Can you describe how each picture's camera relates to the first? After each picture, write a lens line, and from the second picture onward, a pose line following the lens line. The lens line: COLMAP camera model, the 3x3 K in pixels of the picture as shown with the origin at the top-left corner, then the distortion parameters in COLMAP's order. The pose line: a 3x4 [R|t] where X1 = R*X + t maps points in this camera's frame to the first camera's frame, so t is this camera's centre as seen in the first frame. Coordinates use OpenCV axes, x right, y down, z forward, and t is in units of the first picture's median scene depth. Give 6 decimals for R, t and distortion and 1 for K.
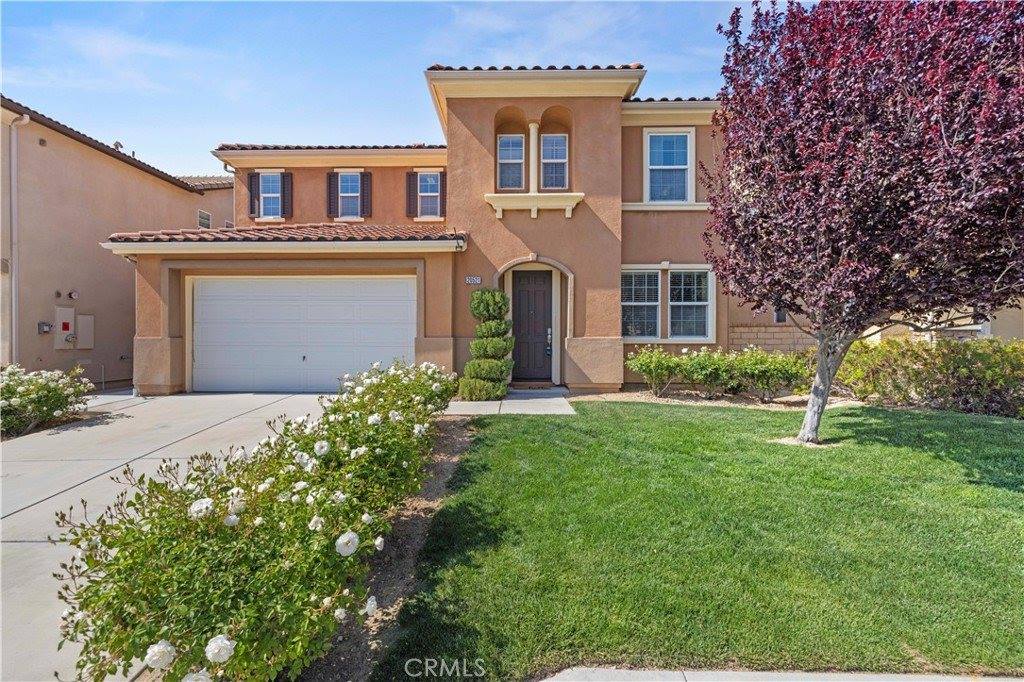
lens RADIAL K [[438.2, 0, 512.0], [0, 438.2, 341.0], [0, 0, 1]] dist [0.001595, -0.000215]
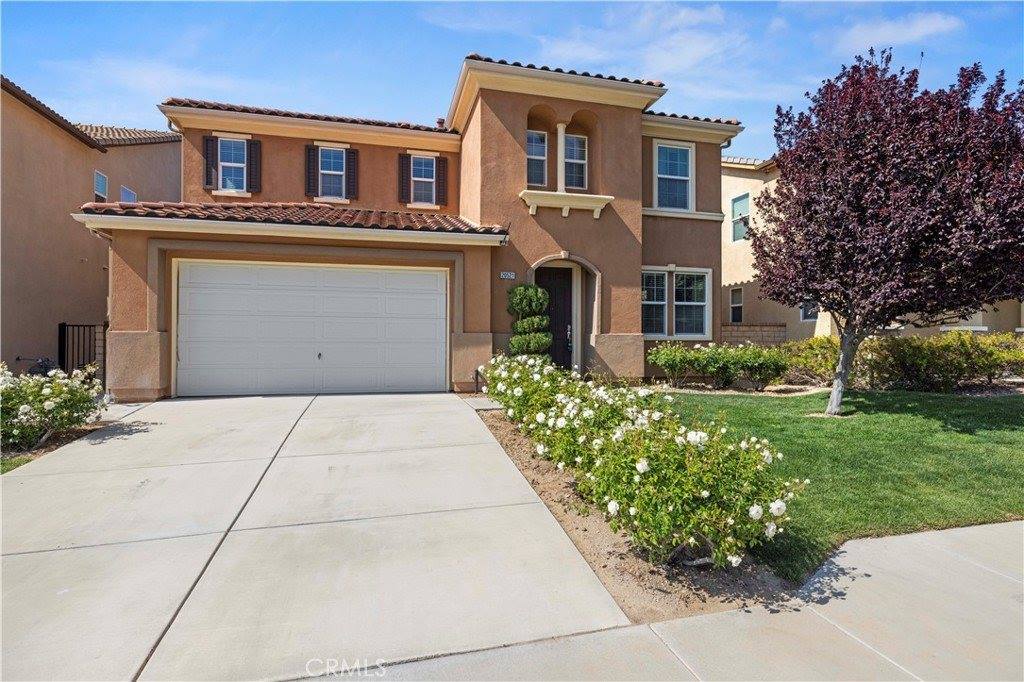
lens RADIAL K [[505.9, 0, 512.0], [0, 505.9, 341.0], [0, 0, 1]] dist [-0.003487, 0.000643]
pose [[0.964090, 0.000898, 0.265575, -0.374179], [0.000137, 0.999992, -0.003879, 0.013239], [-0.265577, 0.003776, 0.964082, -0.100013]]
